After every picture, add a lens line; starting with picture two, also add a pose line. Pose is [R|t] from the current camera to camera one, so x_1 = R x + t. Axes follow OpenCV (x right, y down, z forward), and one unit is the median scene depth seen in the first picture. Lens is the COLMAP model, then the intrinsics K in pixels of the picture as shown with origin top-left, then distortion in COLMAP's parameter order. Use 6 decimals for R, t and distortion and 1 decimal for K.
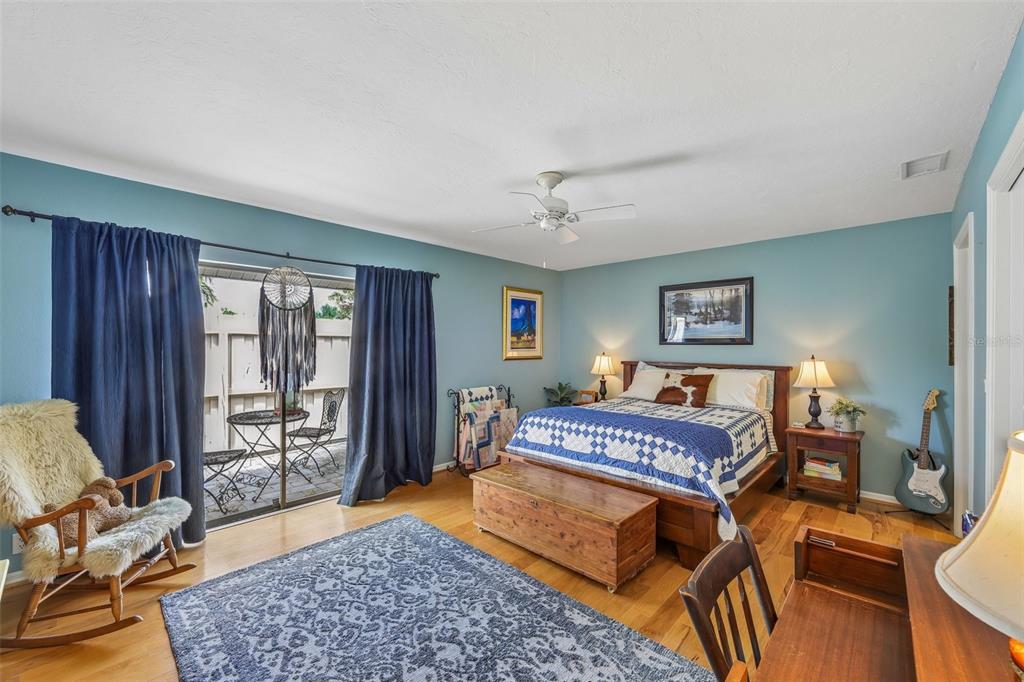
lens RADIAL K [[416.0, 0, 513.5], [0, 416.0, 340.7], [0, 0, 1]] dist [-0.000128, 0.000385]
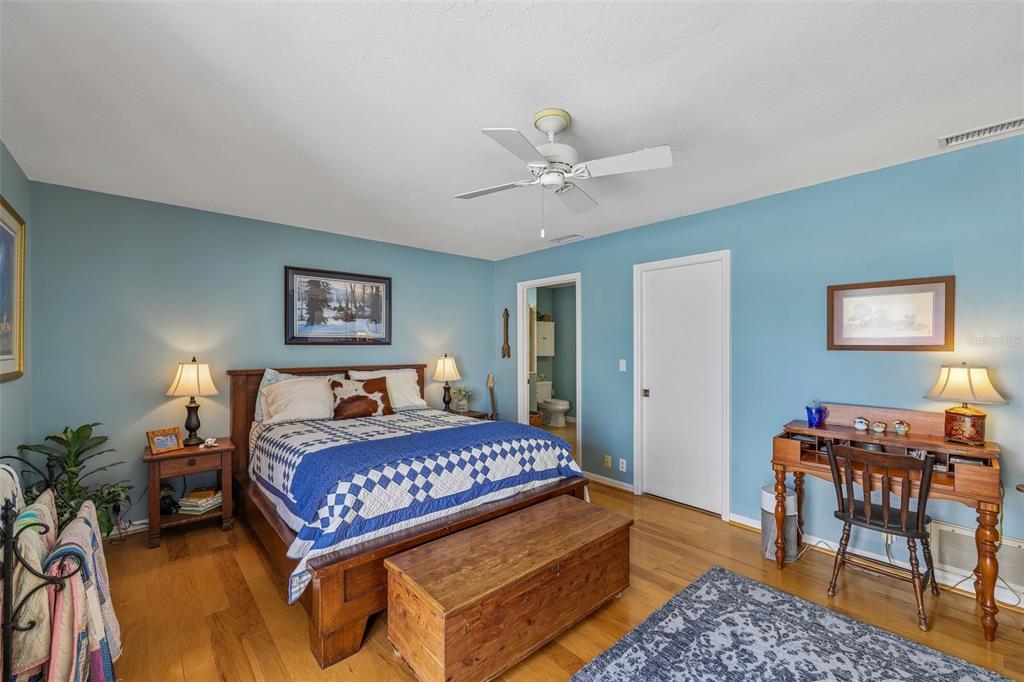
lens RADIAL K [[416.0, 0, 513.5], [0, 416.0, 340.7], [0, 0, 1]] dist [-0.000128, 0.000385]
pose [[0.081761, 0.011566, 0.996585, -0.513559], [-0.010705, 0.999885, -0.010726, 0.009263], [-0.996594, -0.009791, 0.081875, 0.781630]]
